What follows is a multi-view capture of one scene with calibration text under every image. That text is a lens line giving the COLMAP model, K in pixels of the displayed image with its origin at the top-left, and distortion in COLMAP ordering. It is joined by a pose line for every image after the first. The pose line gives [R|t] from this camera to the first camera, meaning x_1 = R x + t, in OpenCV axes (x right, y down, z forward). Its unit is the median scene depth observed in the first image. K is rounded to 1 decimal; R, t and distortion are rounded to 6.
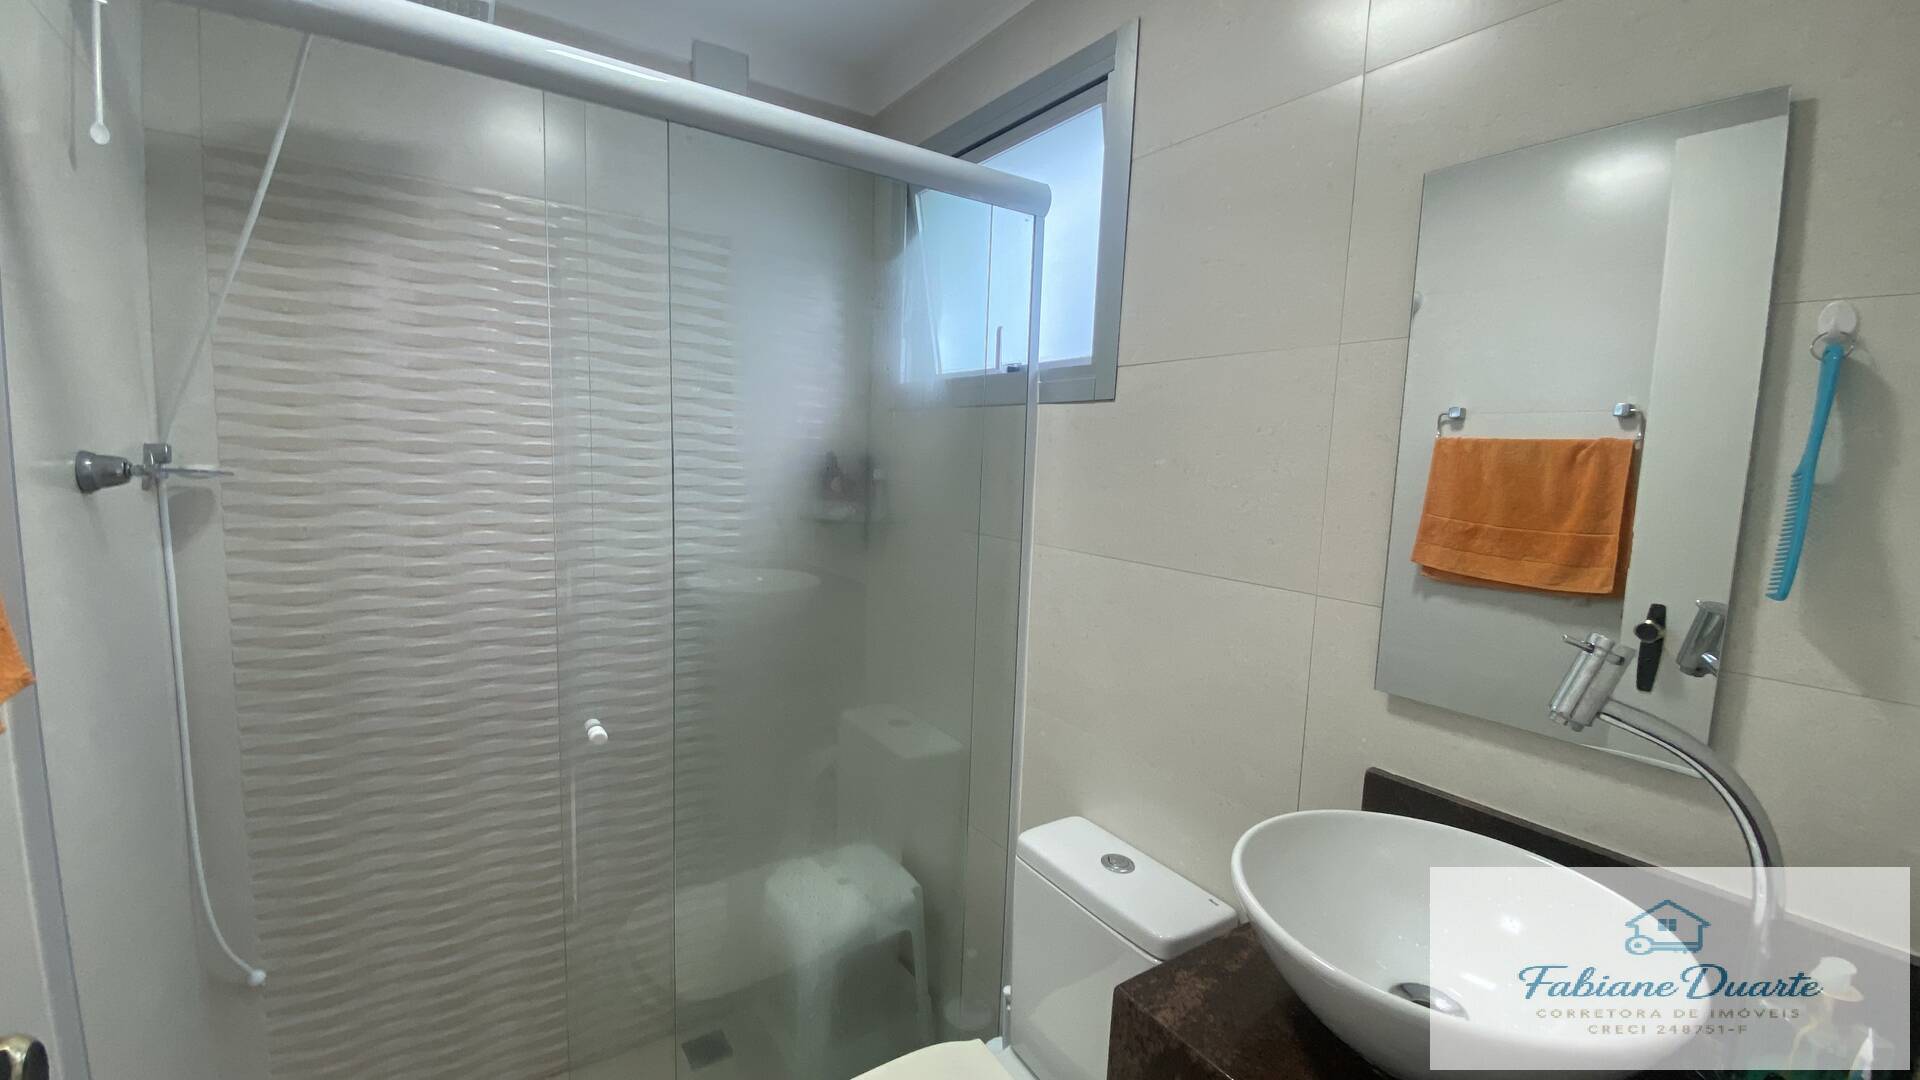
lens RADIAL K [[763.8, 0, 960.0], [0, 763.8, 540.0], [0, 0, 1]] dist [0.024082, -0.023121]
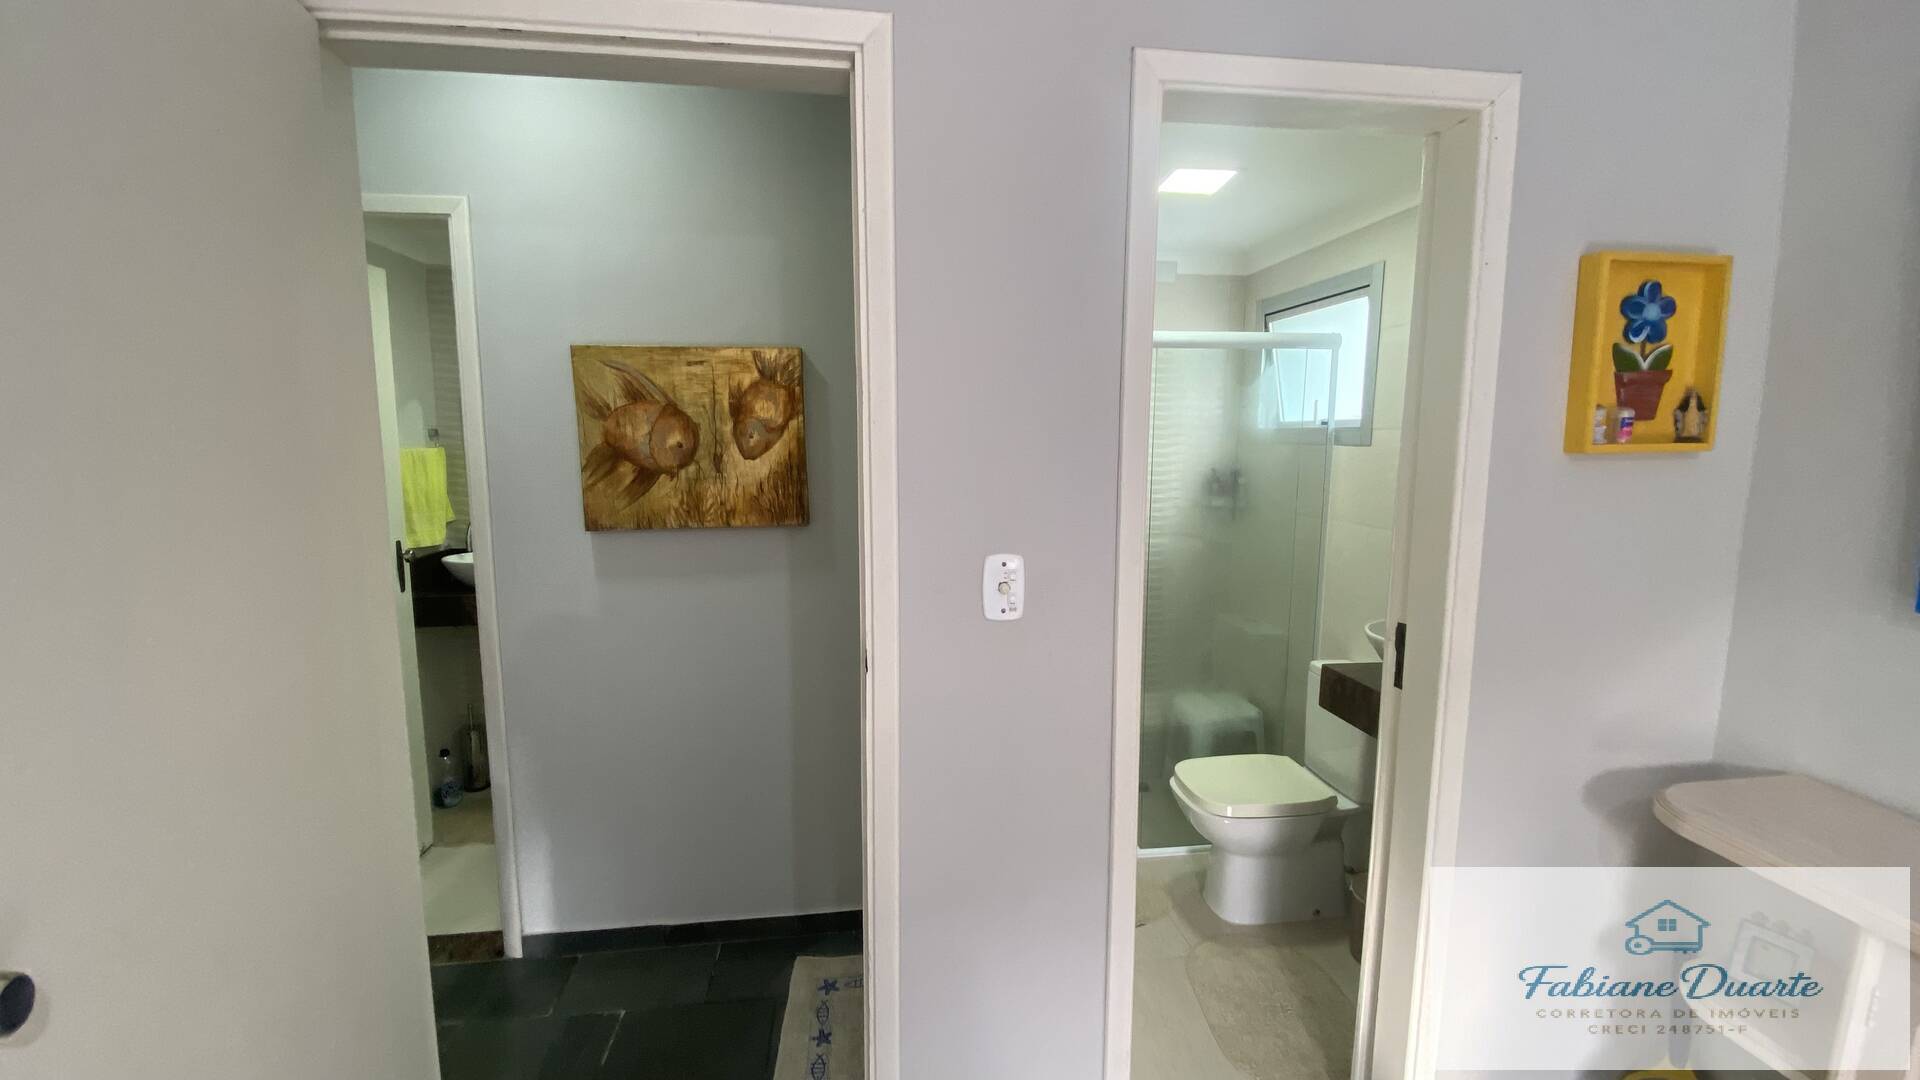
lens RADIAL K [[763.8, 0, 960.0], [0, 763.8, 540.0], [0, 0, 1]] dist [0.024082, -0.023121]
pose [[0.896356, 0.027201, -0.442499, 0.109402], [-0.023509, 0.999628, 0.013827, 0.046962], [0.442711, -0.001992, 0.896662, -1.004454]]
